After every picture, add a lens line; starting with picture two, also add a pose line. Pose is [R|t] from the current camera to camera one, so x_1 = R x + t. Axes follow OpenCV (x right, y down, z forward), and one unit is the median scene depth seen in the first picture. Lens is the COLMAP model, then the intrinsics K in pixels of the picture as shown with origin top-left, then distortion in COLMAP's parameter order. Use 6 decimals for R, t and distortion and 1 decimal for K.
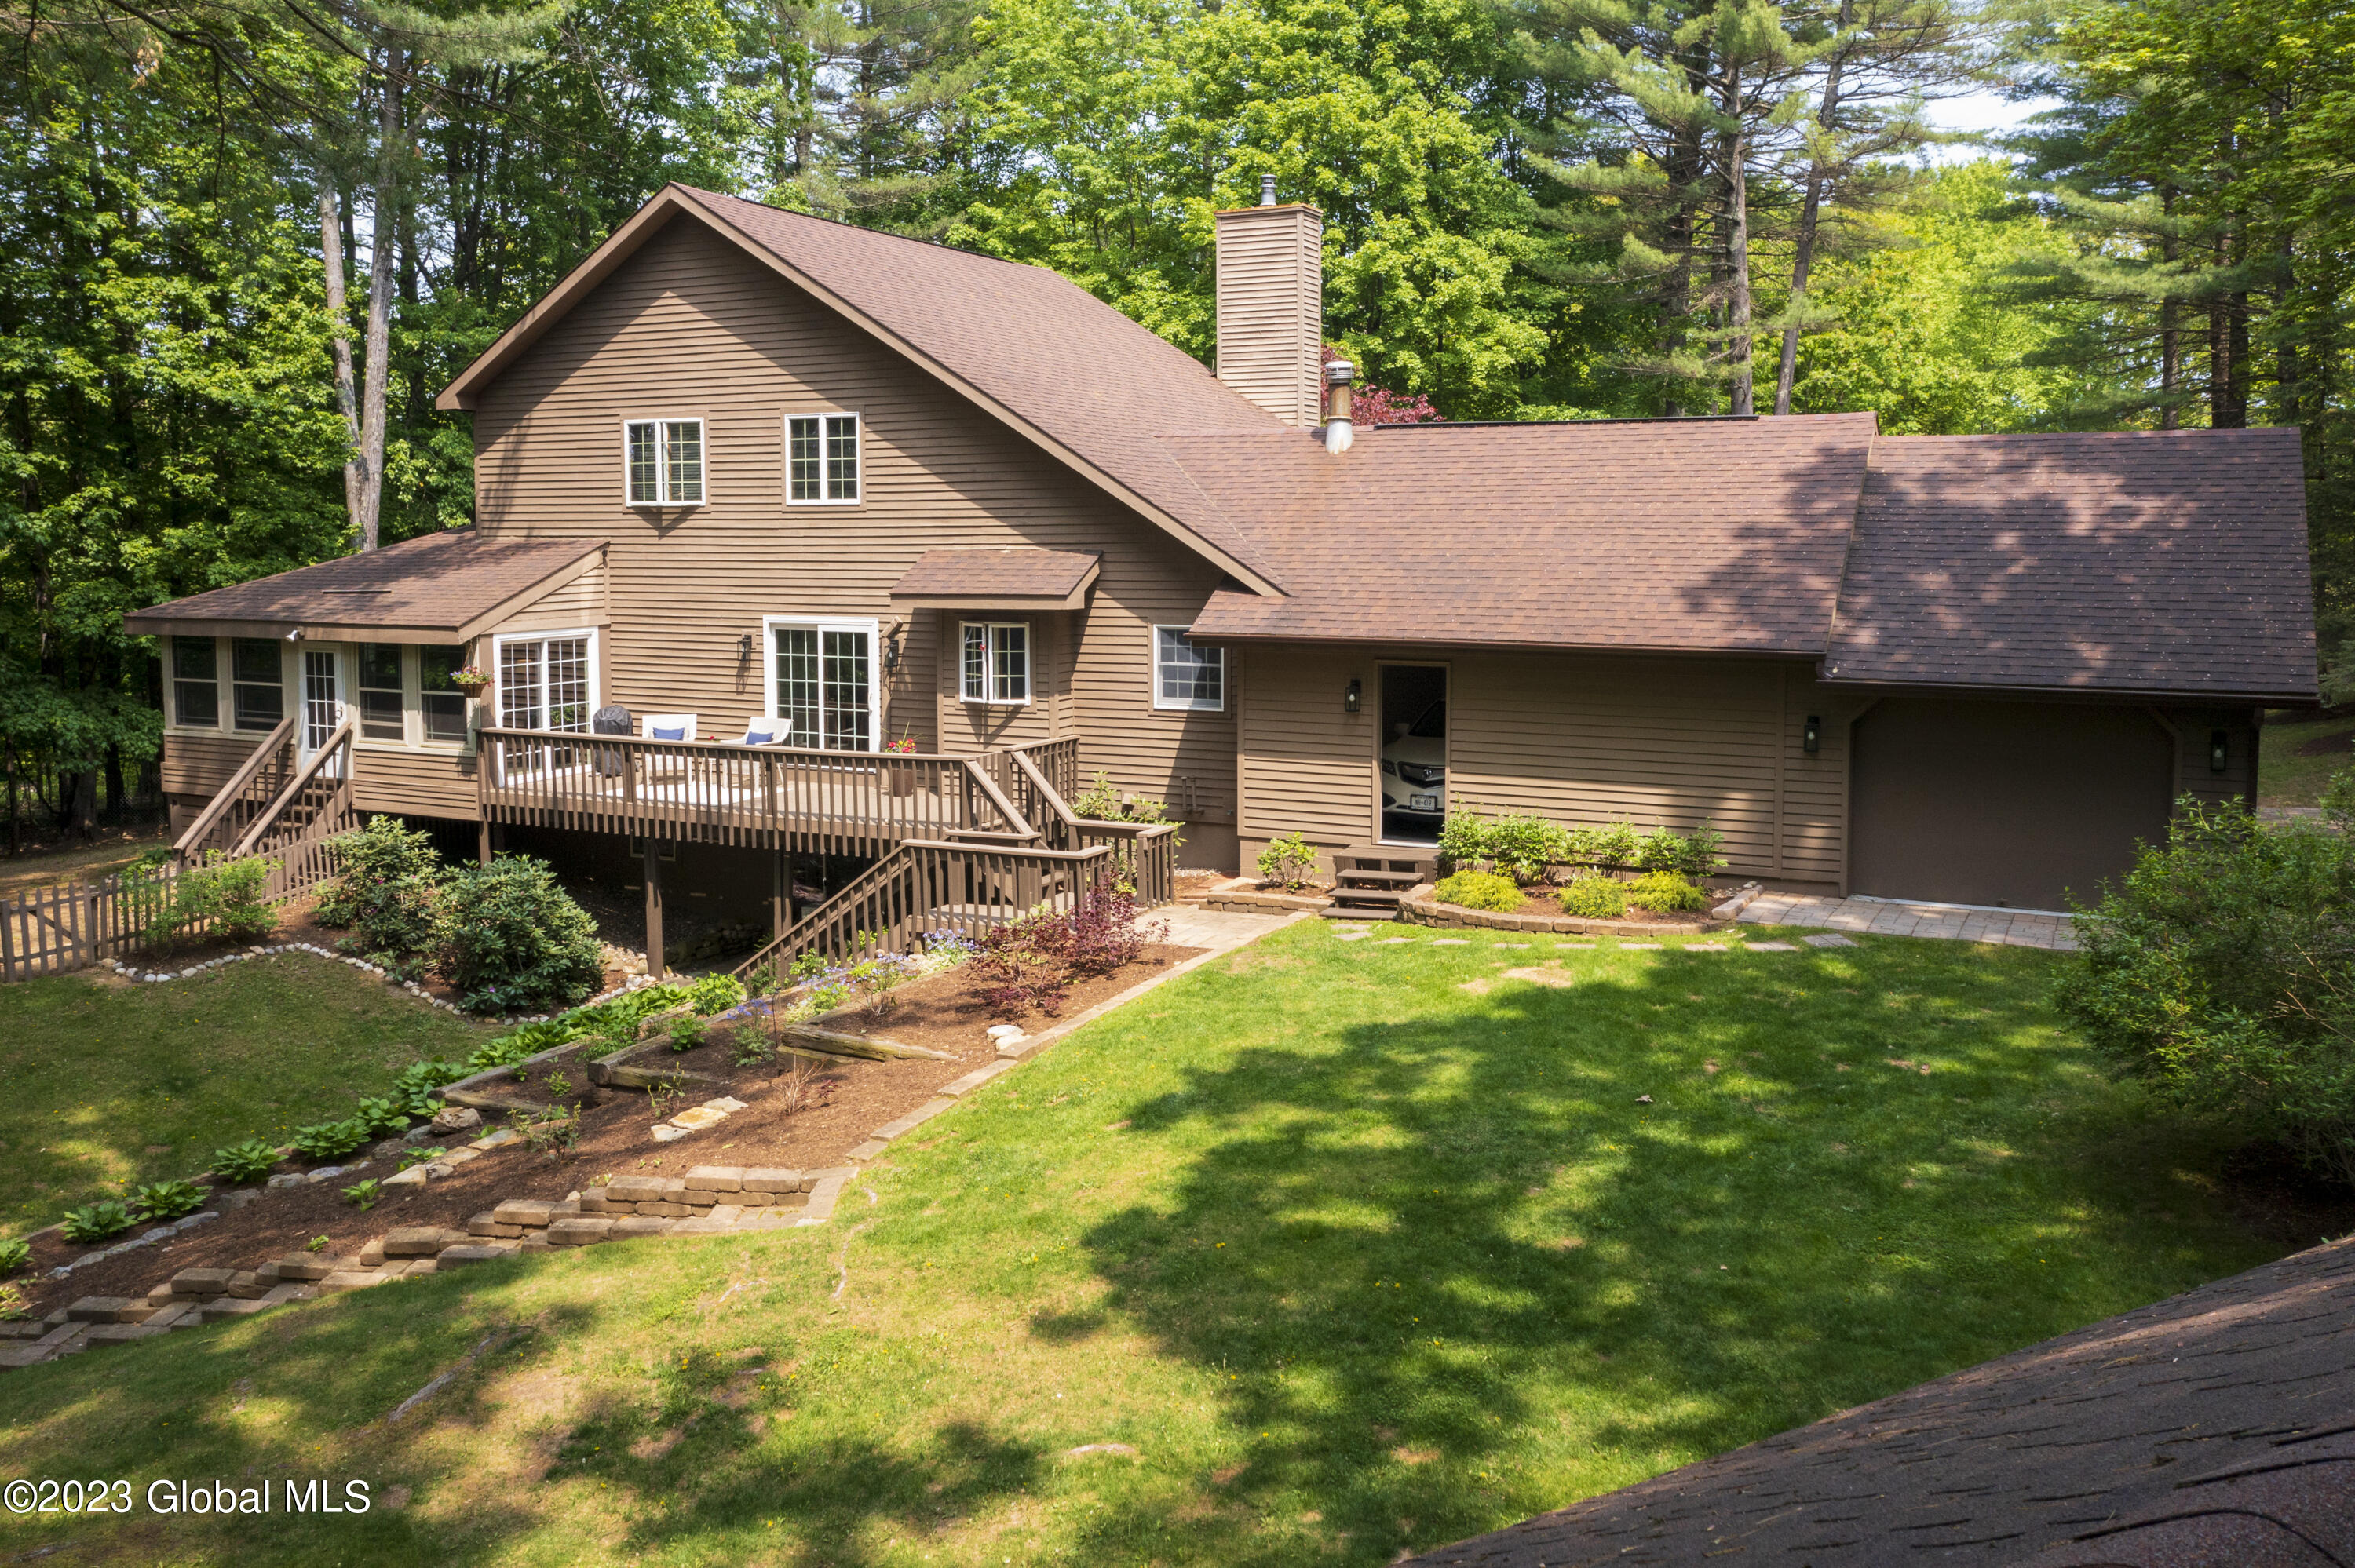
lens RADIAL K [[1885.2, 0, 1178.5], [0, 1885.2, 689.3], [0, 0, 1]] dist [-0.028559, -0.002874]
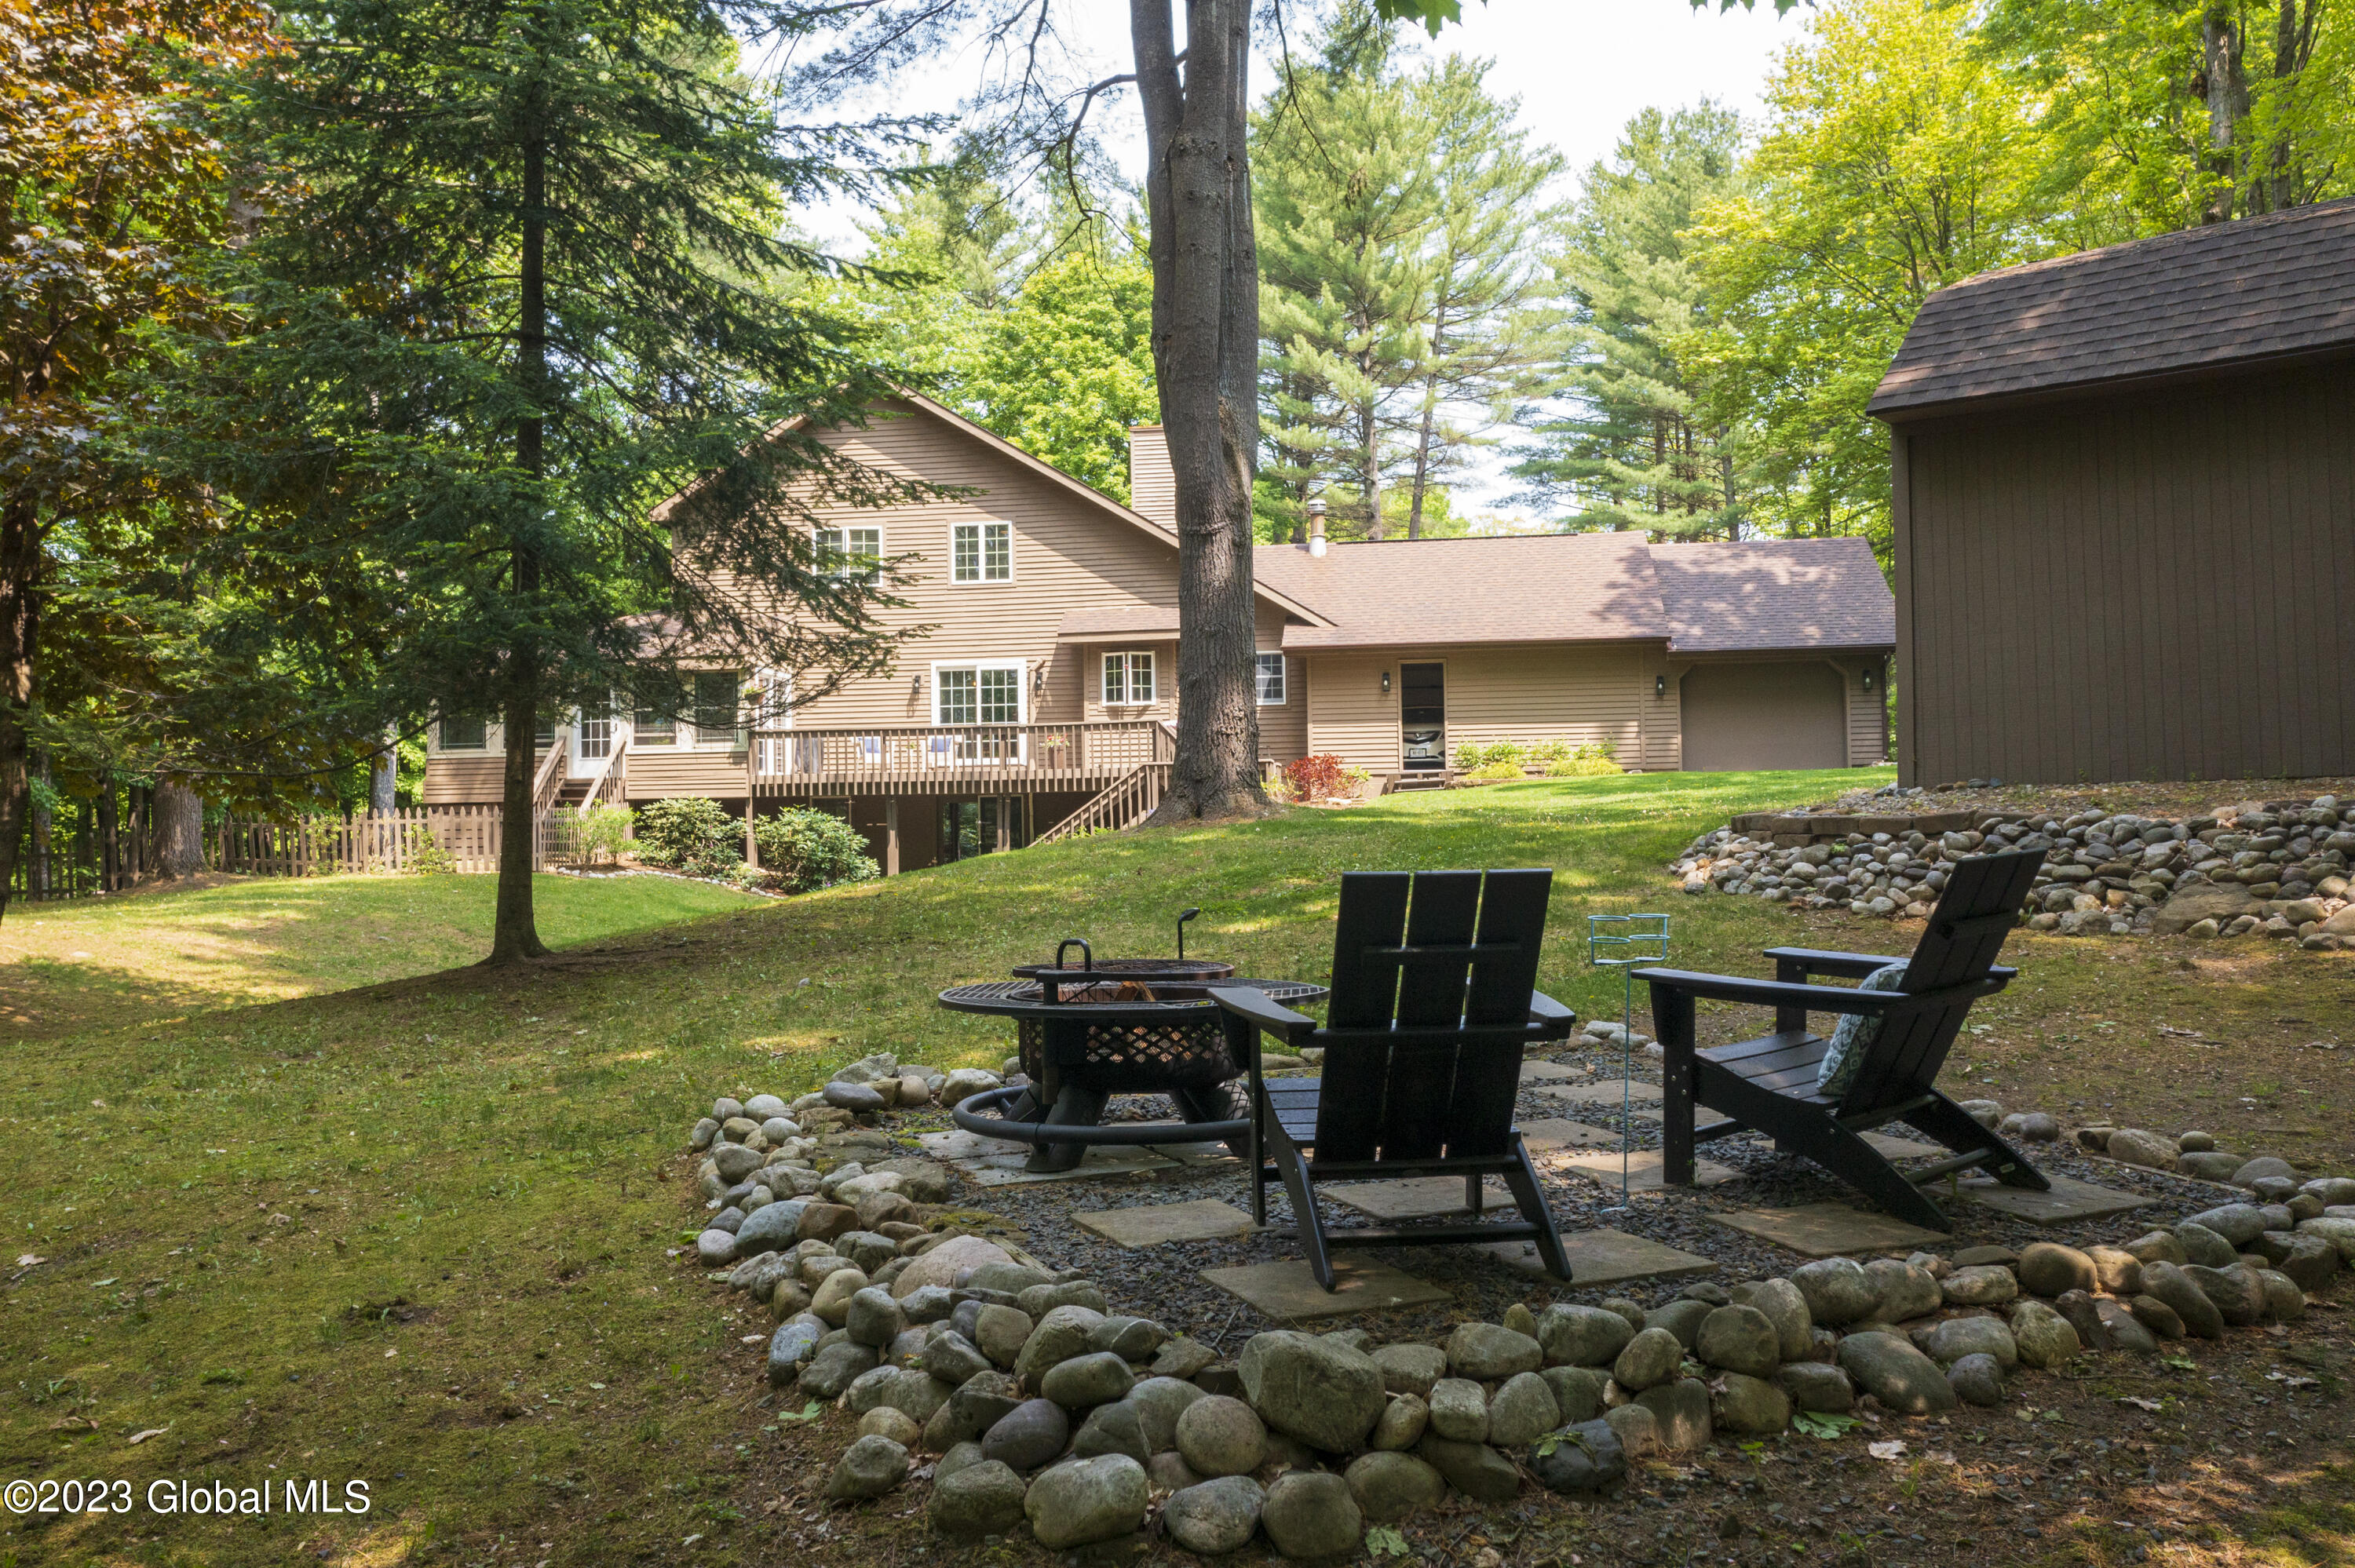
lens RADIAL K [[1820.7, 0, 1132.7], [0, 1820.7, 788.6], [0, 0, 1]] dist [0.045081, 0.000774]
pose [[0.953130, -0.000863, 0.302561, -0.511235], [0.037525, 0.992612, -0.115379, 0.231104], [-0.300226, 0.121325, 0.946121, -0.364665]]
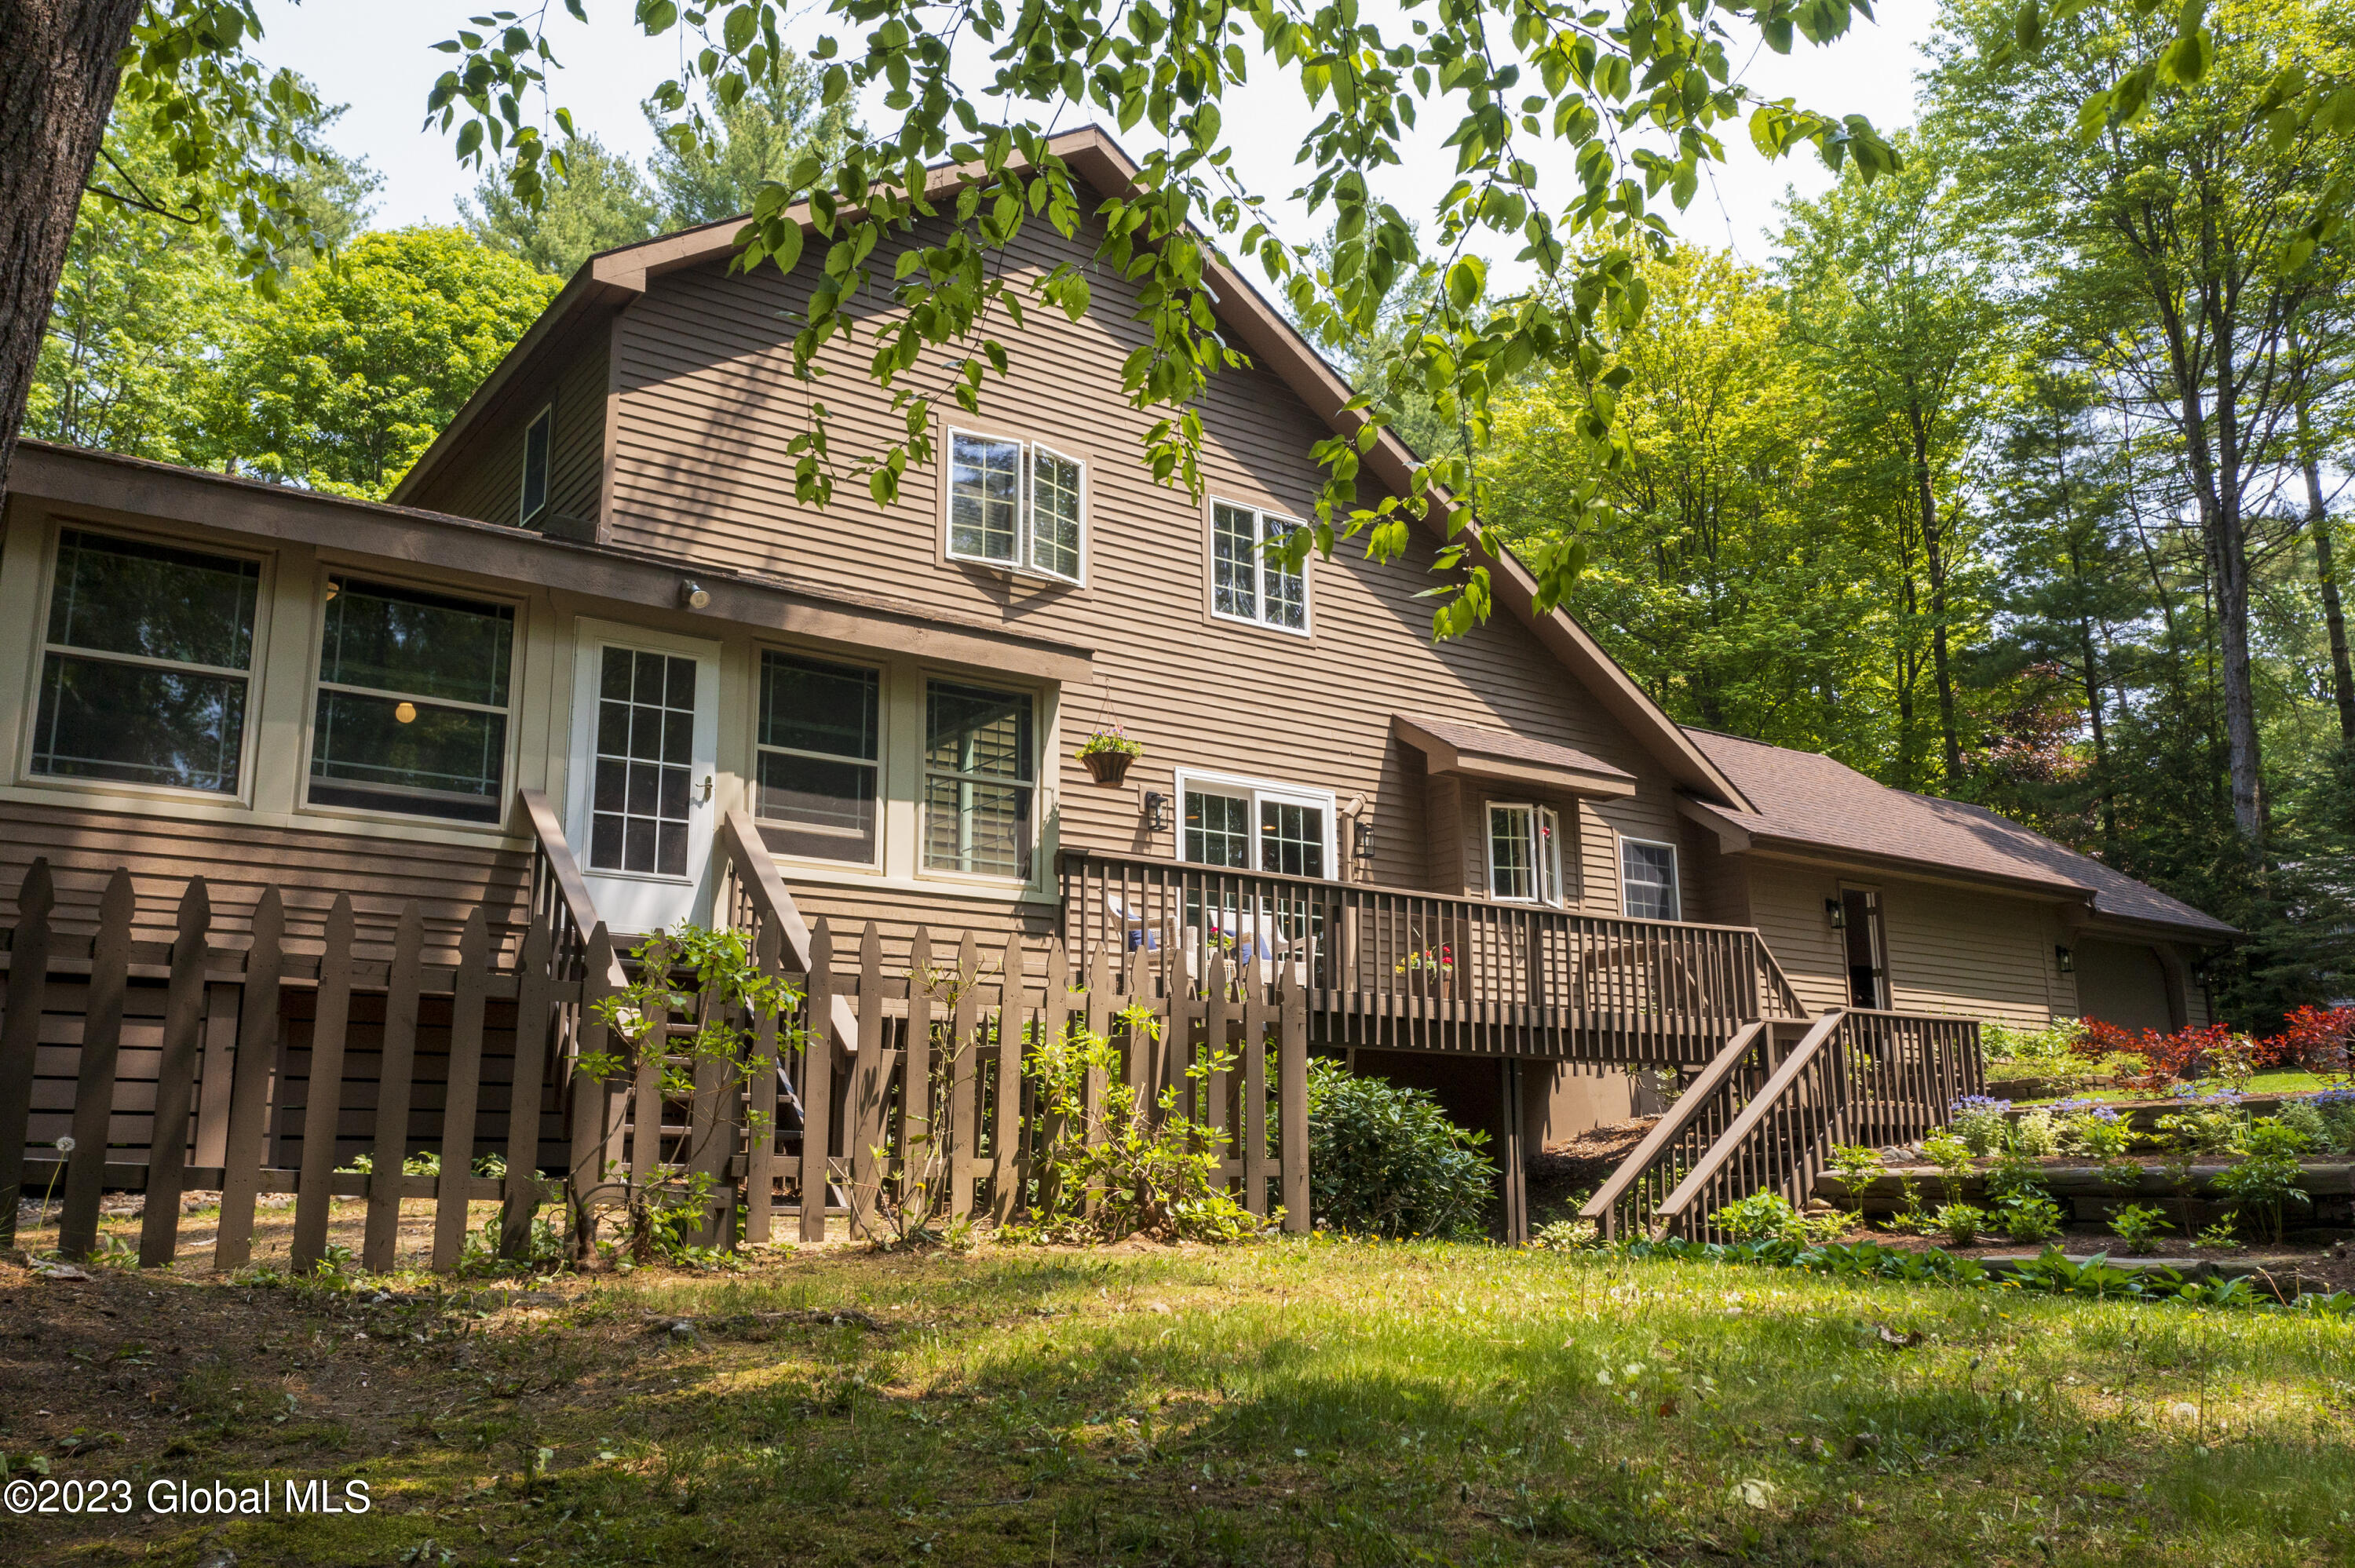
lens RADIAL K [[1849.6, 0, 1177.5], [0, 1849.6, 784.0], [0, 0, 1]] dist [-0.039477, 0.008923]
pose [[0.457828, 0.191809, 0.868103, -0.807801], [0.086224, 0.962266, -0.258088, 0.138706], [-0.884850, 0.193011, 0.424013, 0.748122]]
